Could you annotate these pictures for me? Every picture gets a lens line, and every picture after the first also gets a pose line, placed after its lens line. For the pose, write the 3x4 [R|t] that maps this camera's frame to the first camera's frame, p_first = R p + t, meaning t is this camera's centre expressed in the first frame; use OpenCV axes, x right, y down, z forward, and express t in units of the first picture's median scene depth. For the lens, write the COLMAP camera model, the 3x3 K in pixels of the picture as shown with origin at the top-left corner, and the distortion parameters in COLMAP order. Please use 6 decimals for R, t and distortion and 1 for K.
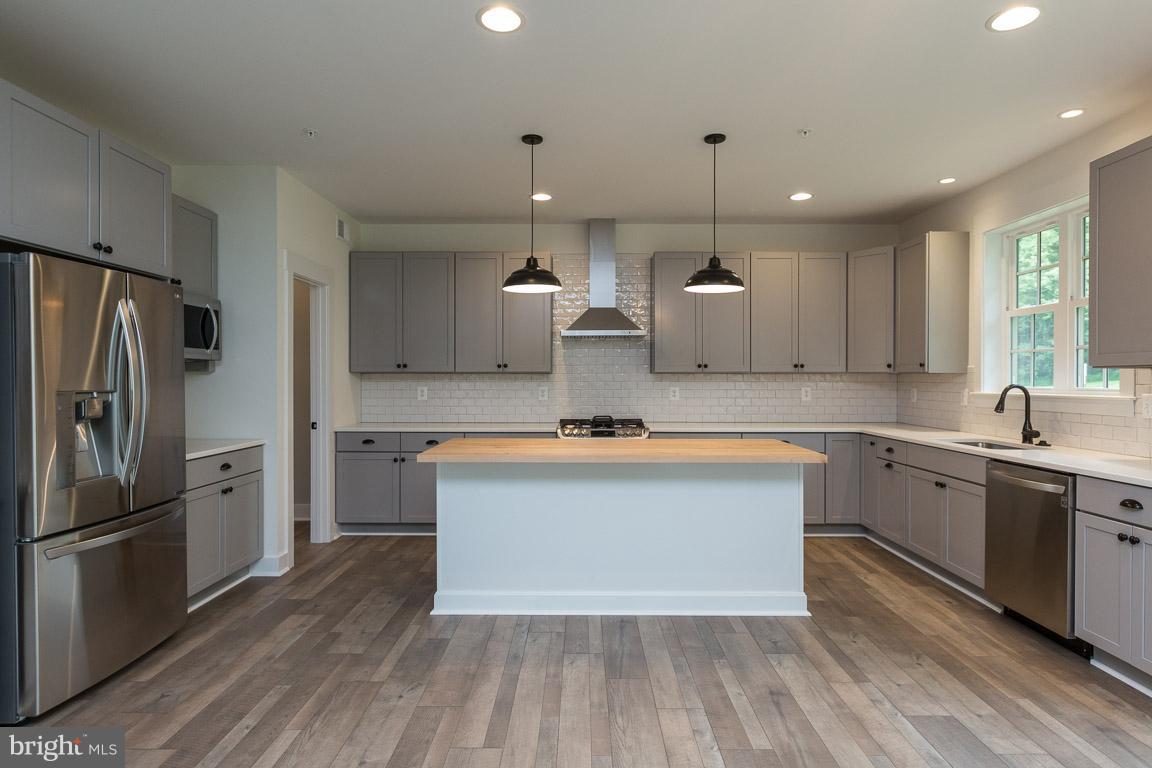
lens RADIAL K [[642.9, 0, 579.8], [0, 642.9, 383.1], [0, 0, 1]] dist [0.000151, -0.001069]
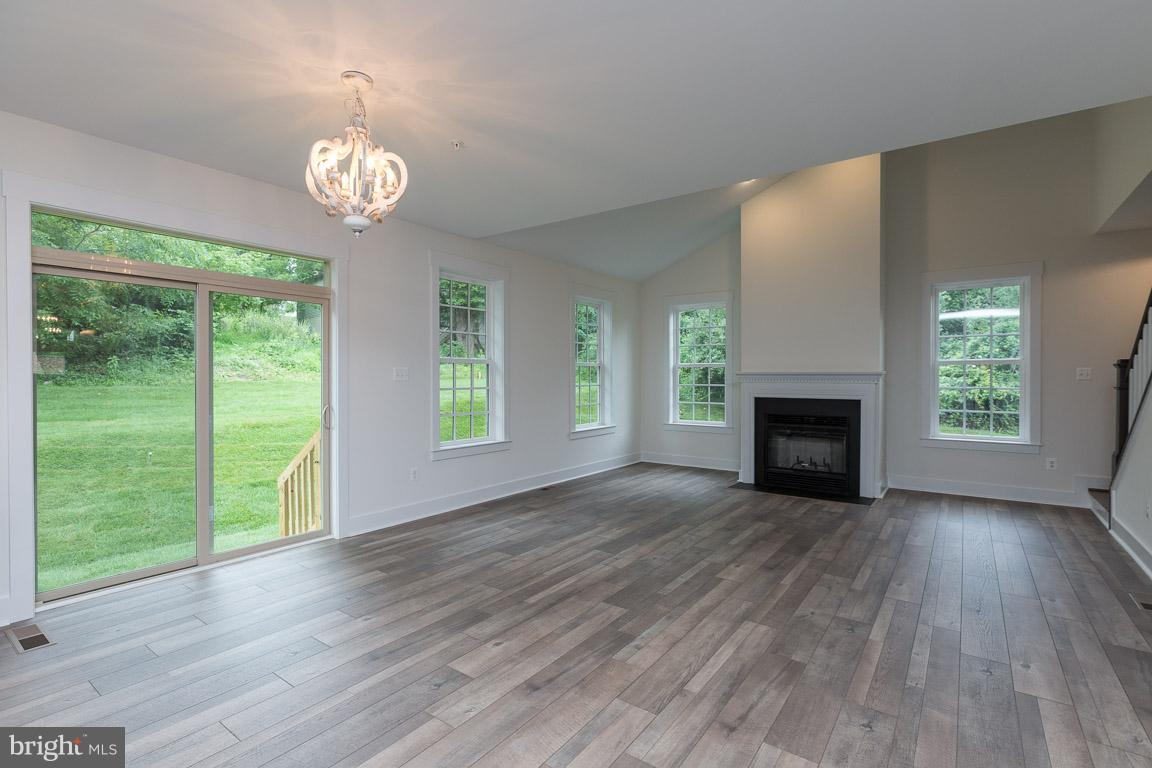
lens RADIAL K [[542.7, 0, 570.4], [0, 542.7, 385.1], [0, 0, 1]] dist [0.001967, -0.001886]
pose [[-0.803376, -0.013310, 0.595324, -0.279484], [-0.002119, 0.999808, 0.019495, -0.008837], [-0.595469, 0.014401, -0.803249, 0.576355]]
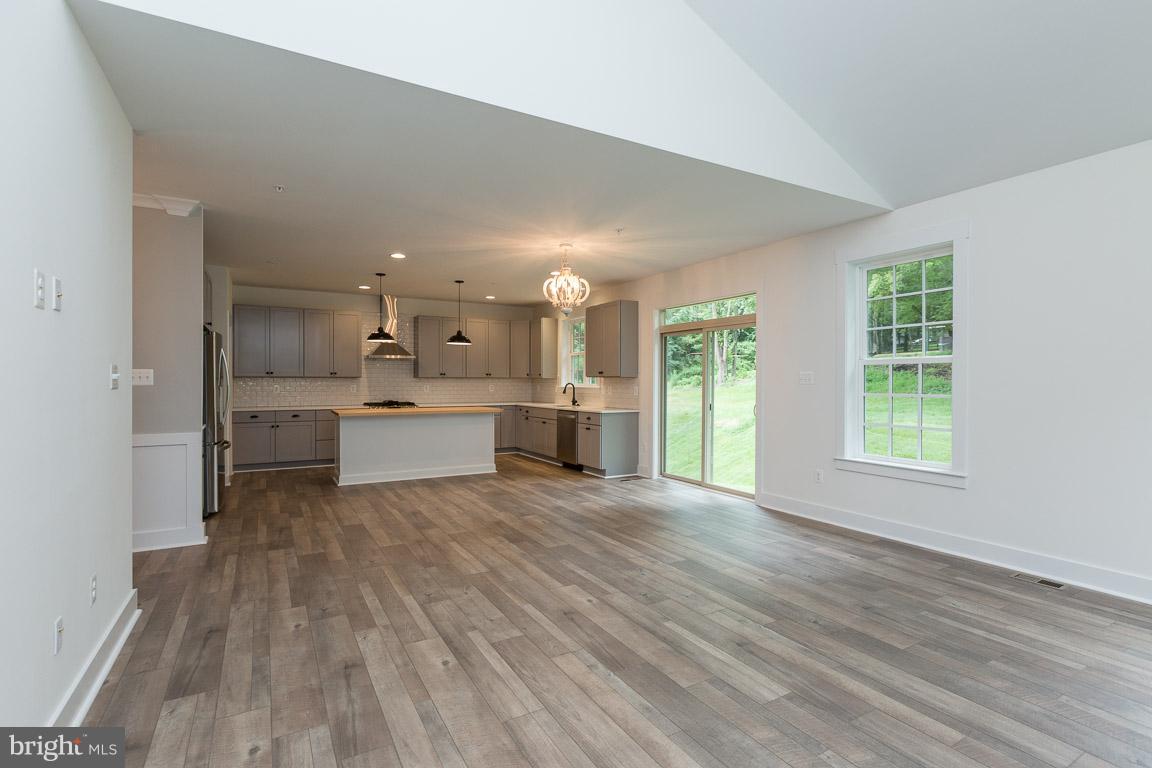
lens RADIAL K [[542.7, 0, 574.5], [0, 542.7, 381.6], [0, 0, 1]] dist [0.001967, -0.001886]
pose [[0.871697, -0.001254, 0.490043, -0.355688], [0.002851, 0.999993, -0.002512, 0.002077], [-0.490037, 0.003587, 0.871694, -0.855738]]
